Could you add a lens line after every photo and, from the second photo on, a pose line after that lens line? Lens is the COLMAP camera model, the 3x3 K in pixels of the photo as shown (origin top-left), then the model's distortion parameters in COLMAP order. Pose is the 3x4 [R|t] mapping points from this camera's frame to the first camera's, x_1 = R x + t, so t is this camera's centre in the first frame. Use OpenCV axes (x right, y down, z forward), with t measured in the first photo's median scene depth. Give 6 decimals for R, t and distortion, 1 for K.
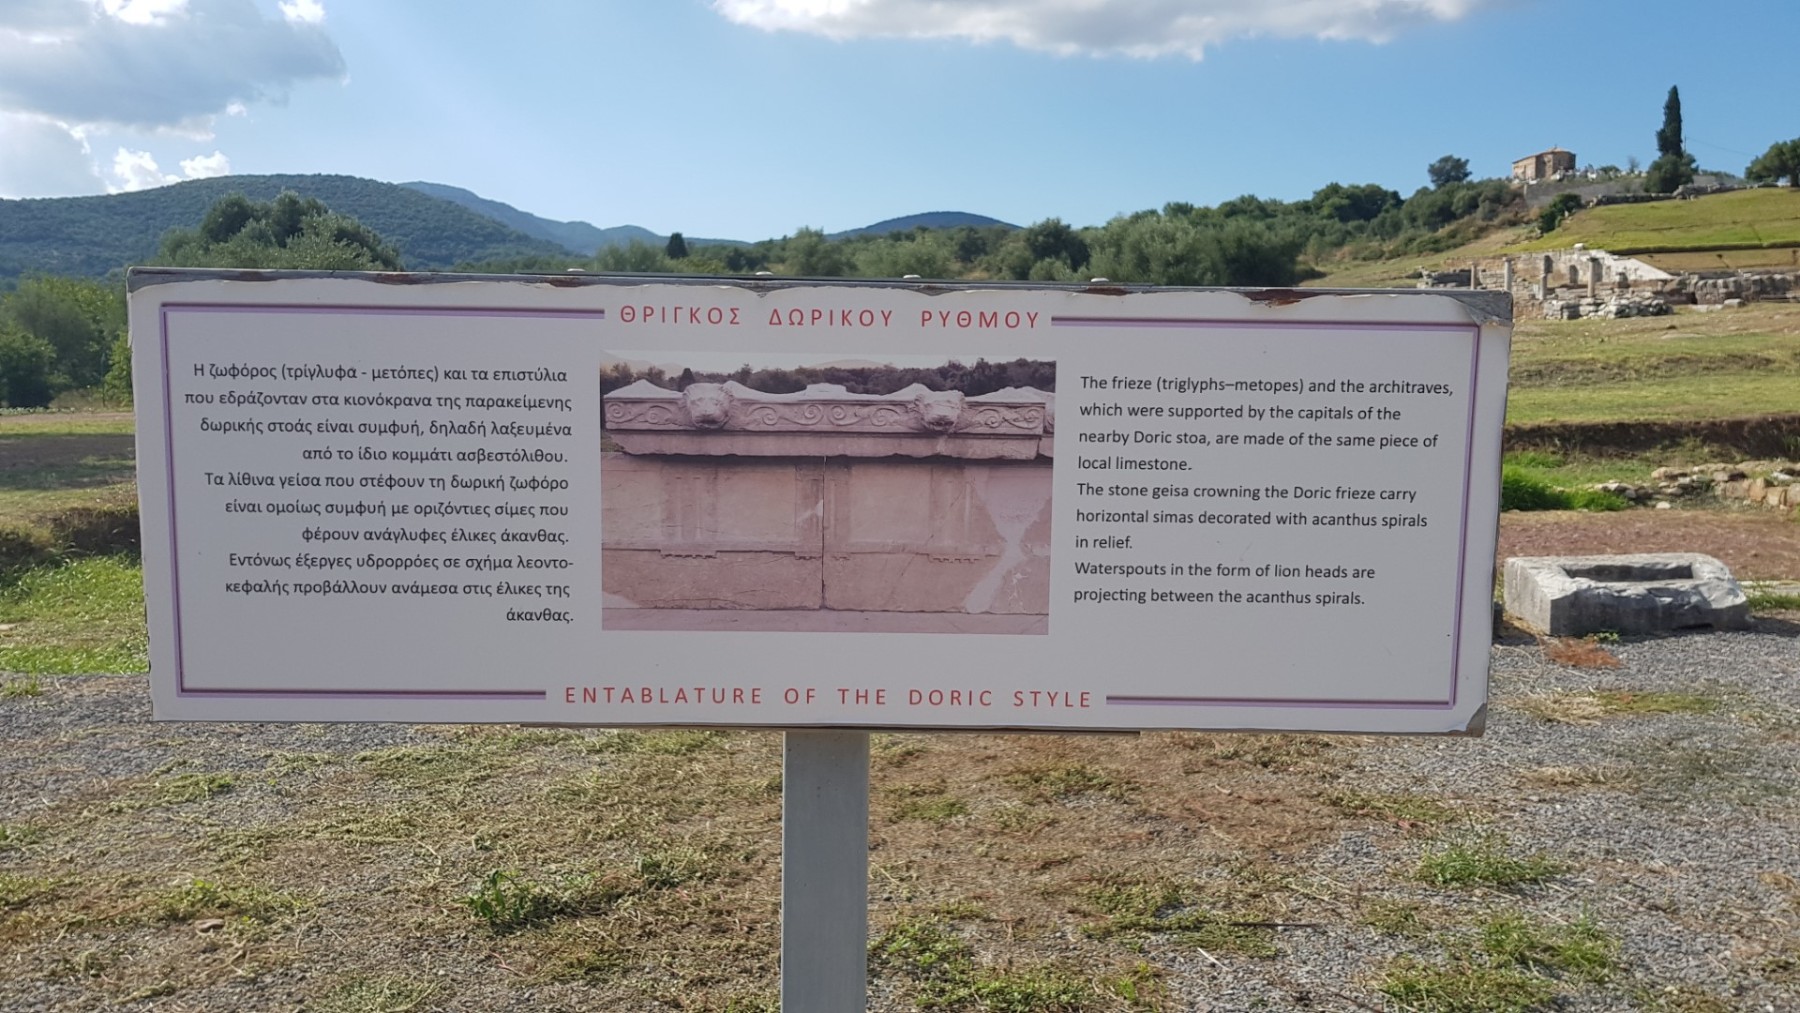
lens RADIAL K [[1380.9, 0, 960.2], [0, 1380.9, 465.7], [0, 0, 1]] dist [0.008484, -0.018220]
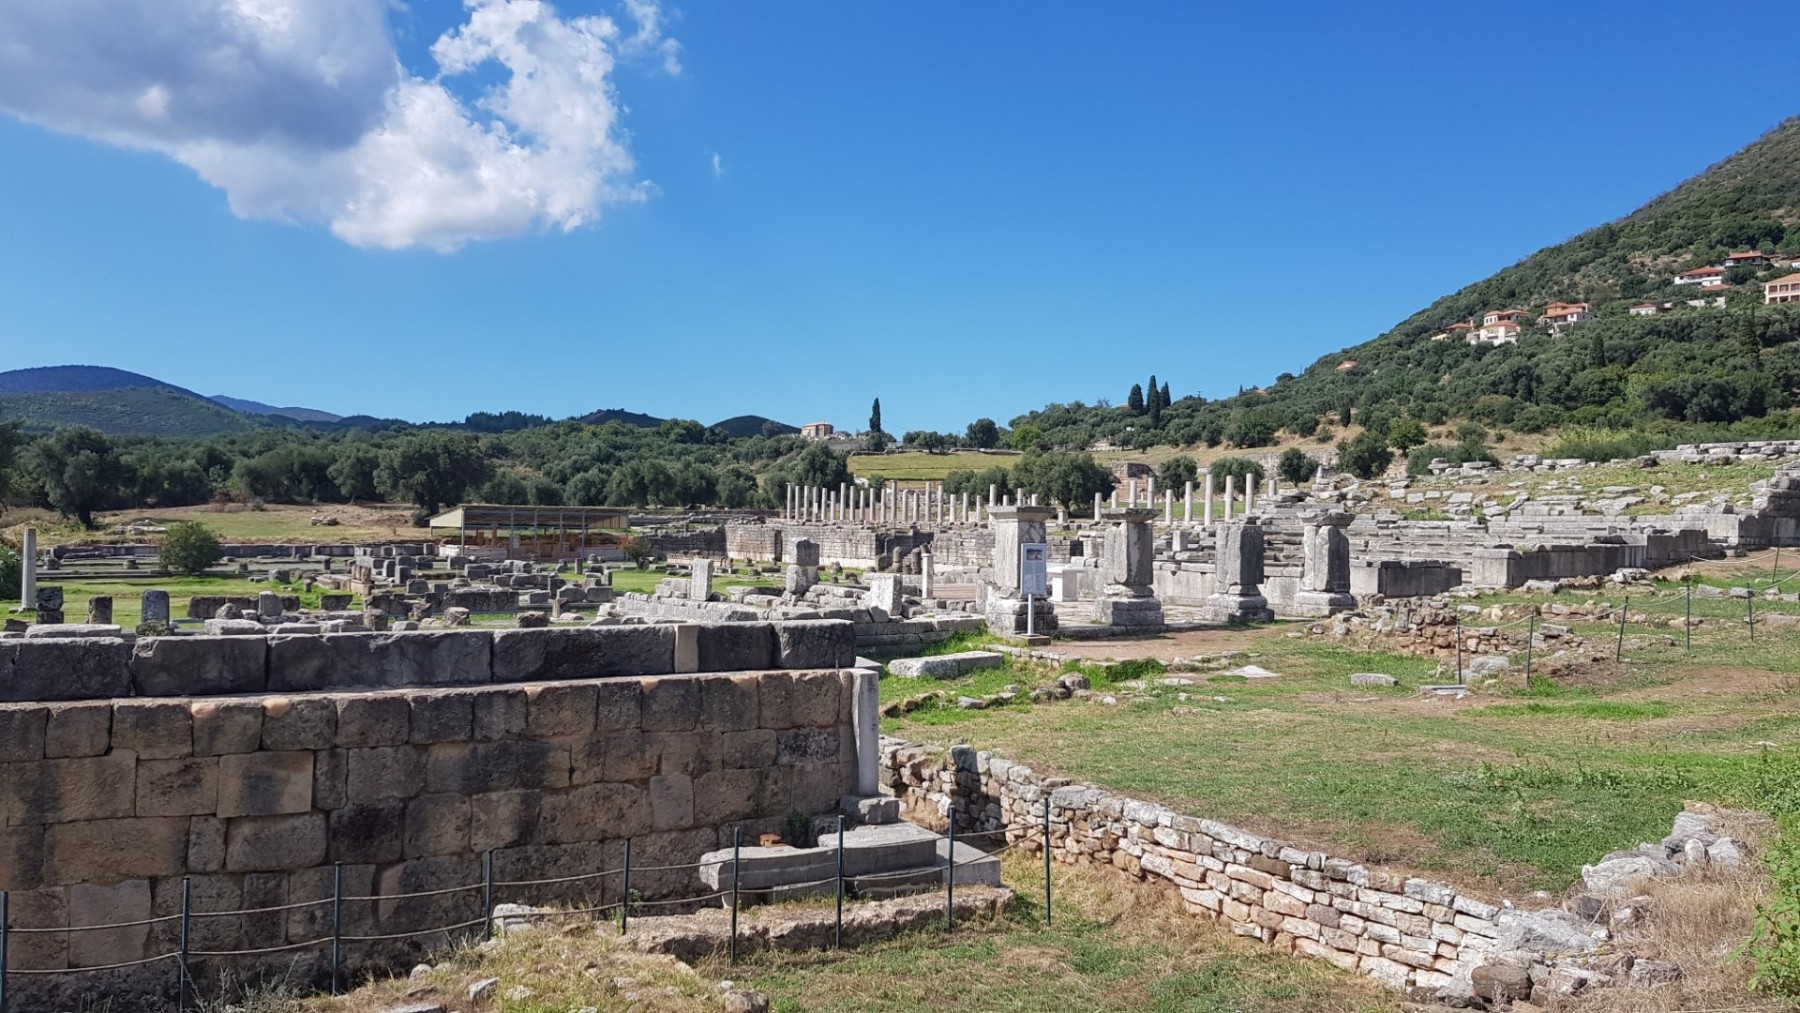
lens RADIAL K [[1380.9, 0, 900.6], [0, 1380.9, 506.0], [0, 0, 1]] dist [0.008484, -0.018220]
pose [[0.844067, 0.035569, 0.535057, -0.541066], [0.019682, 0.995071, -0.097197, 0.088082], [-0.535876, 0.092572, 0.839206, -0.725846]]
